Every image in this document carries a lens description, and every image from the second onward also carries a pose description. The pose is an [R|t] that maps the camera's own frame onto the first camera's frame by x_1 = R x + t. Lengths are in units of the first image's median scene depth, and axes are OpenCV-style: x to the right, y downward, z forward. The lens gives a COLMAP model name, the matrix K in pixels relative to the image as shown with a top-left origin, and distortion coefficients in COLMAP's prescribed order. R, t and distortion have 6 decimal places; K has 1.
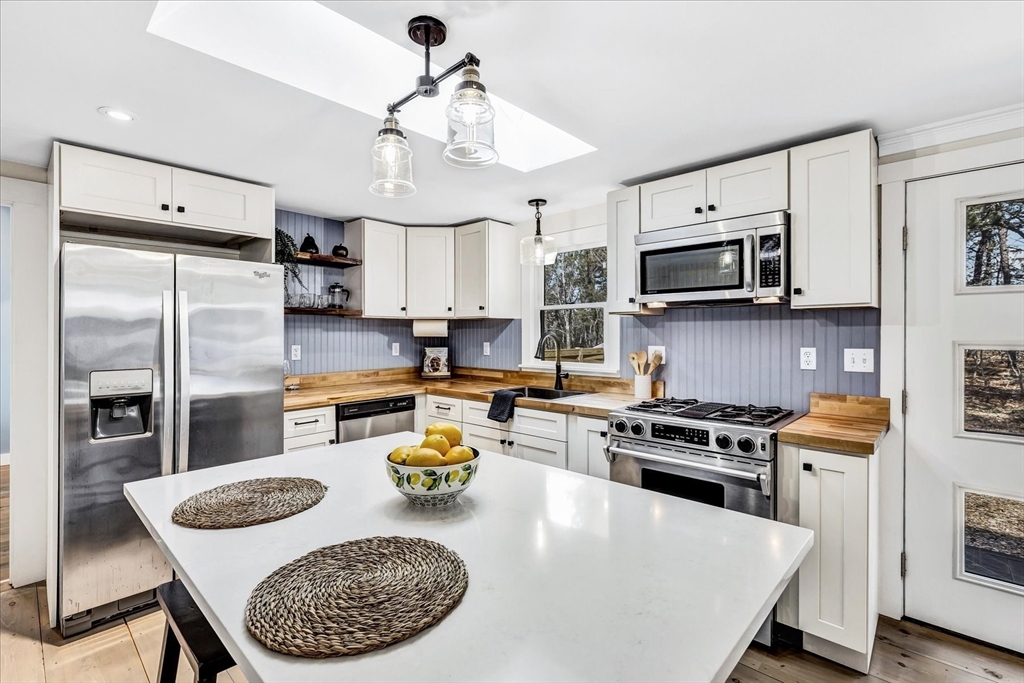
lens RADIAL K [[457.7, 0, 499.1], [0, 457.7, 334.7], [0, 0, 1]] dist [-0.001449, -0.000007]
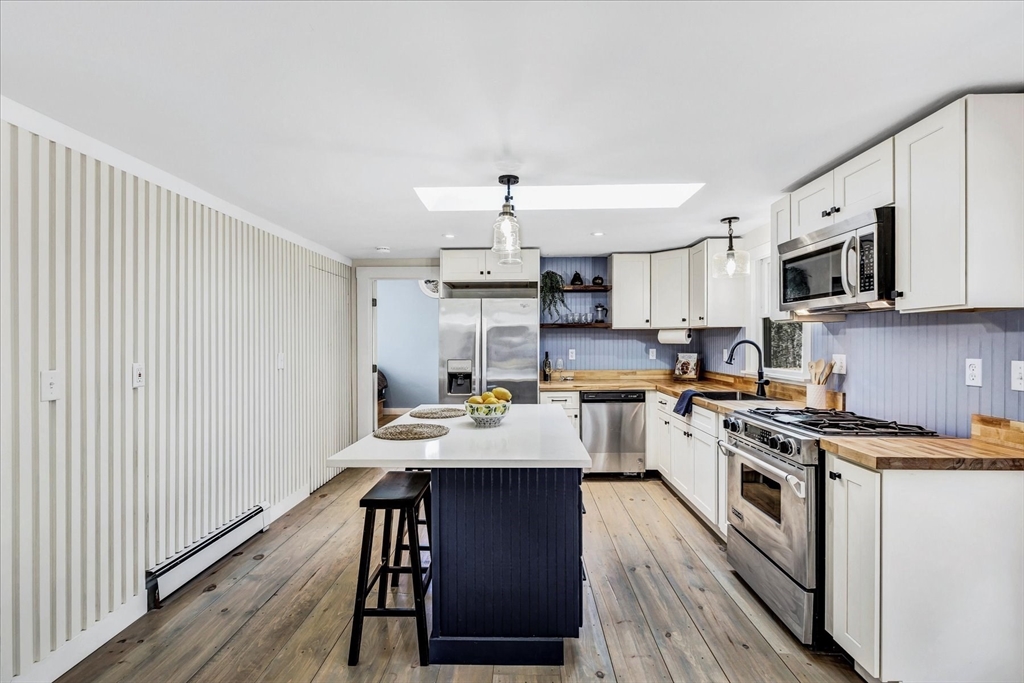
lens RADIAL K [[457.7, 0, 516.7], [0, 457.7, 343.3], [0, 0, 1]] dist [-0.001449, -0.000007]
pose [[0.675575, 0.002538, -0.737287, 0.563825], [0.000508, 0.999992, 0.003907, -0.001878], [0.737291, -0.003014, 0.675568, -0.108908]]
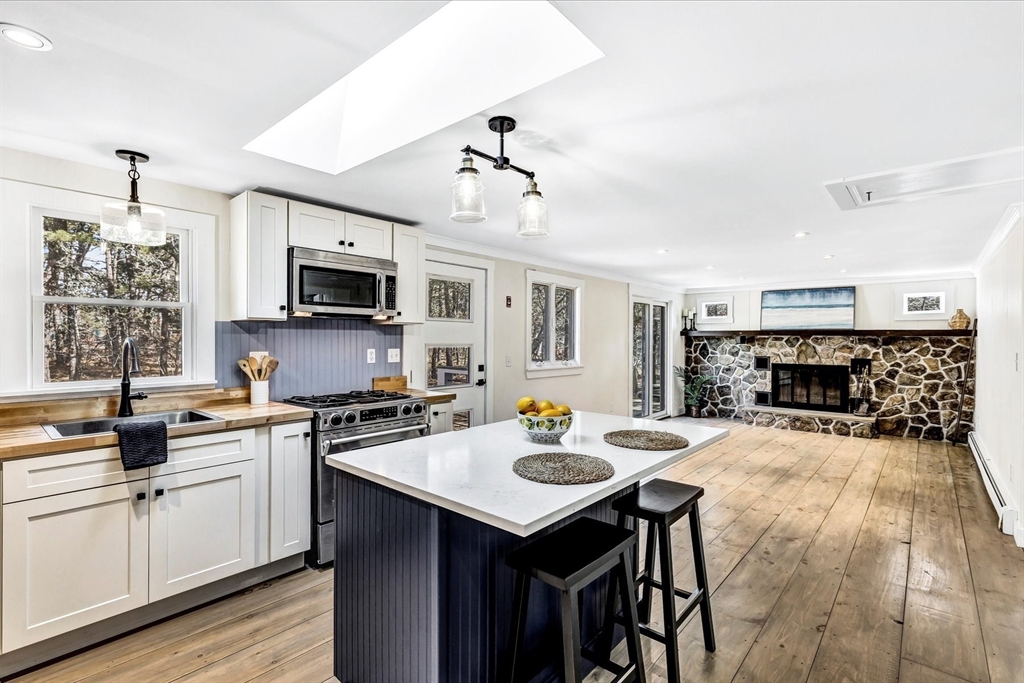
lens RADIAL K [[457.7, 0, 516.1], [0, 457.7, 335.9], [0, 0, 1]] dist [-0.001449, -0.000007]
pose [[-0.038327, 0.010468, 0.999210, -0.676744], [0.002681, 0.999943, -0.010373, 0.001389], [-0.999262, 0.002281, -0.038353, 0.446454]]
